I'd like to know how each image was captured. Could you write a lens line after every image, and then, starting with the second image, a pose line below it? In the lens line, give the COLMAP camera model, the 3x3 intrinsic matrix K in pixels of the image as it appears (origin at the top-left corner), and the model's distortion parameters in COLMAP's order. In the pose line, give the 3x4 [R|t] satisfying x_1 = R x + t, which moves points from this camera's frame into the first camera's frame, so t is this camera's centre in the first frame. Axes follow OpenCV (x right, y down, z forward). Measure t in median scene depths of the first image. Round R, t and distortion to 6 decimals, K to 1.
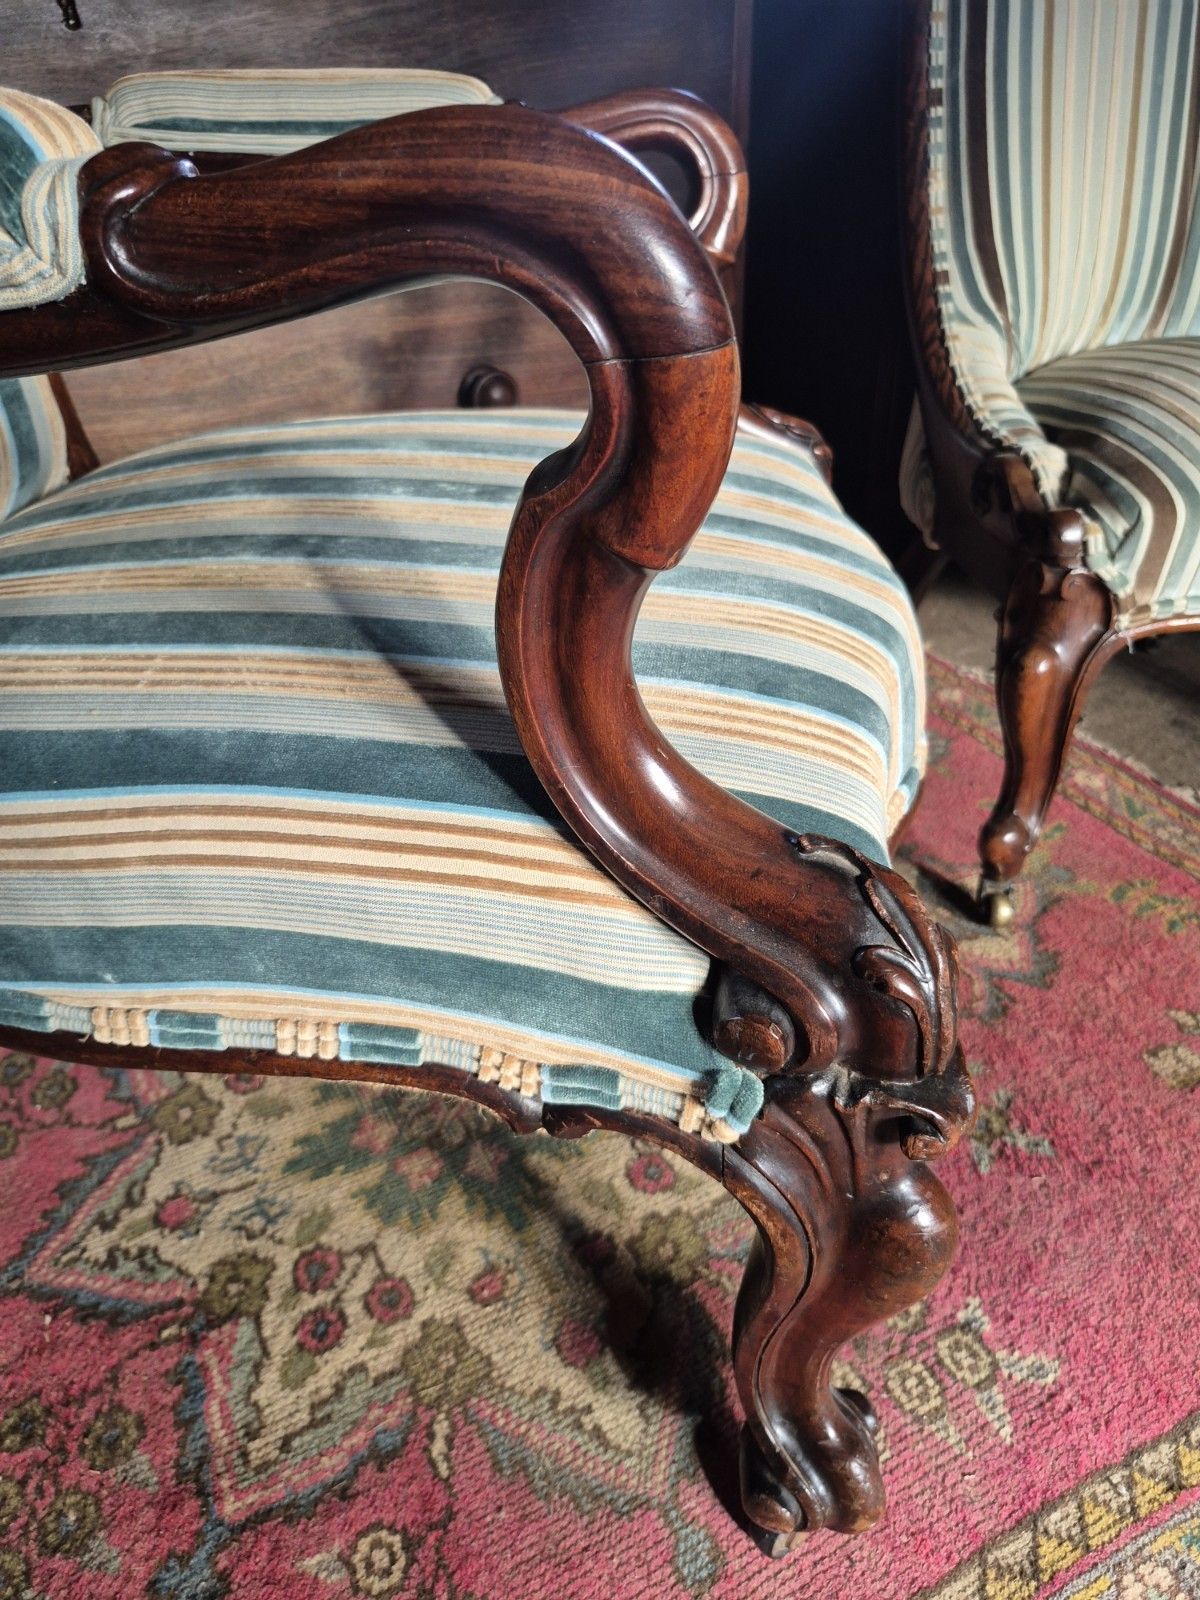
lens RADIAL K [[1146.2, 0, 612.8], [0, 1146.2, 793.3], [0, 0, 1]] dist [0.002124, -0.019729]
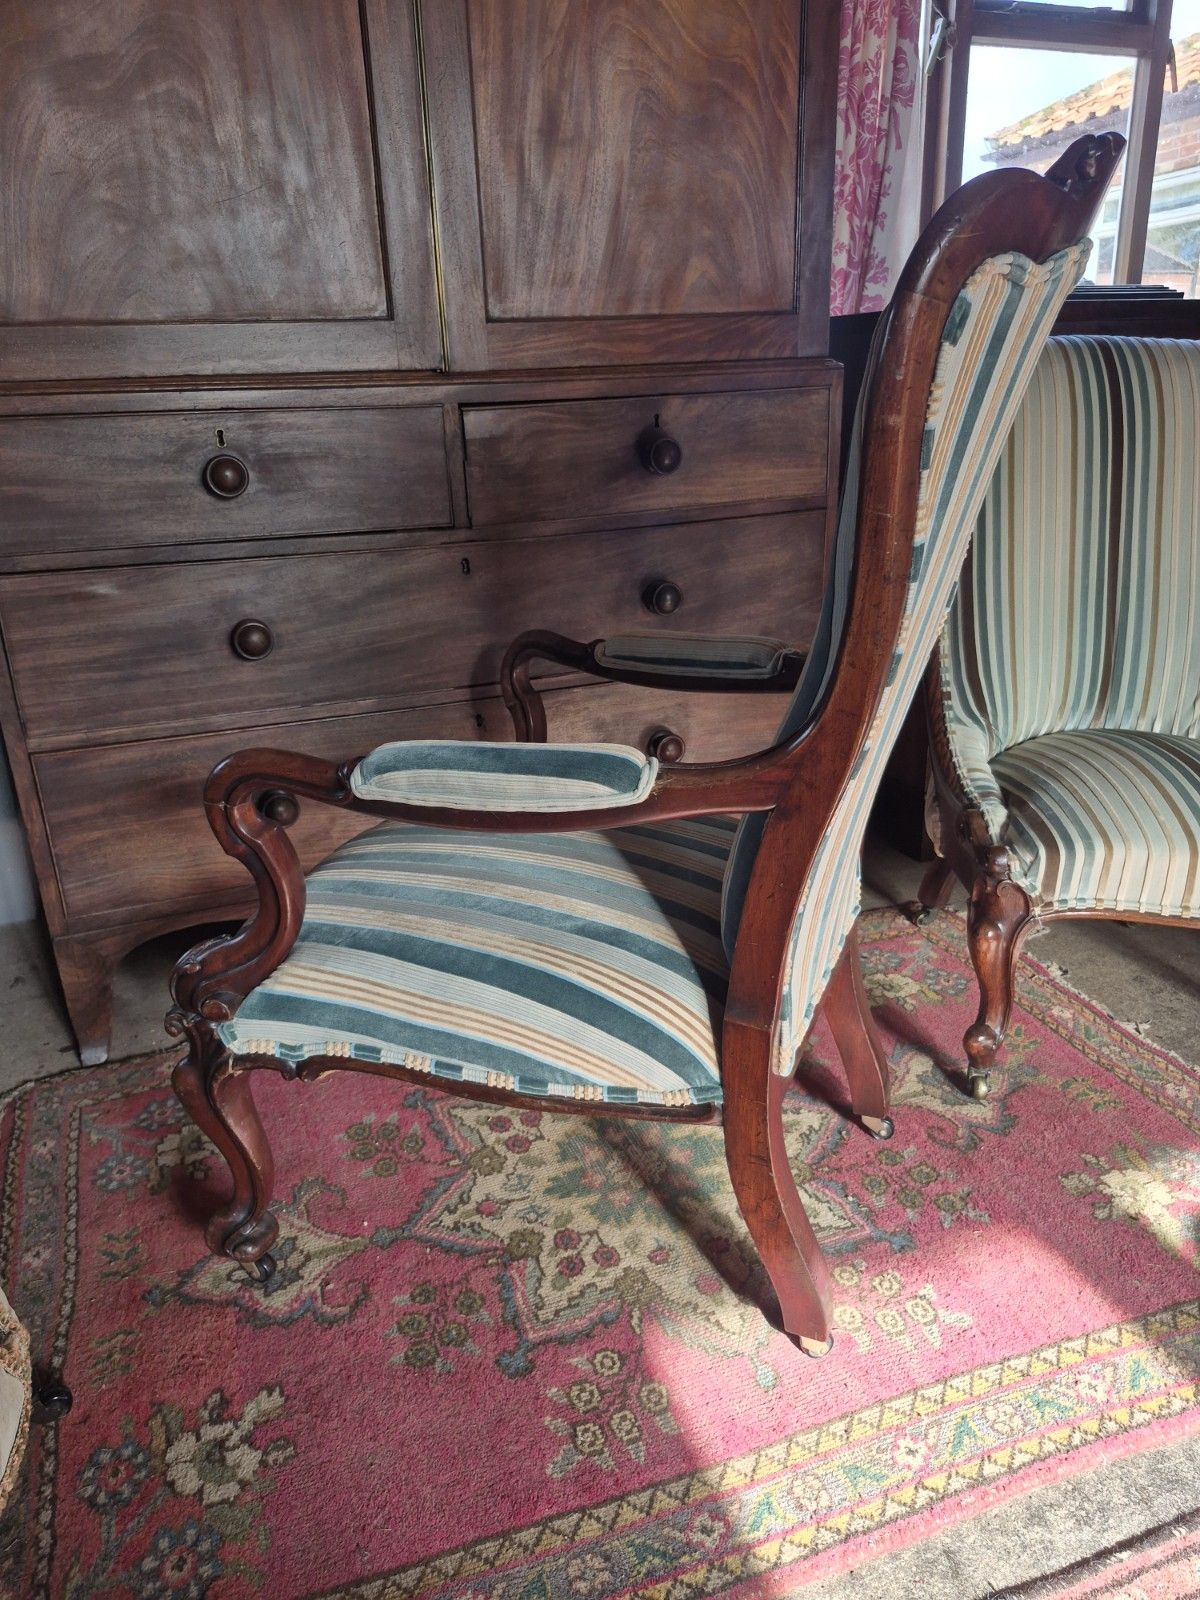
lens RADIAL K [[1129.9, 0, 585.7], [0, 1129.9, 798.3], [0, 0, 1]] dist [0.070643, -0.088533]
pose [[0.990266, 0.037009, -0.134179, -0.006838], [-0.063273, 0.978335, -0.197124, 0.078482], [0.123976, 0.203695, 0.971153, -0.934920]]
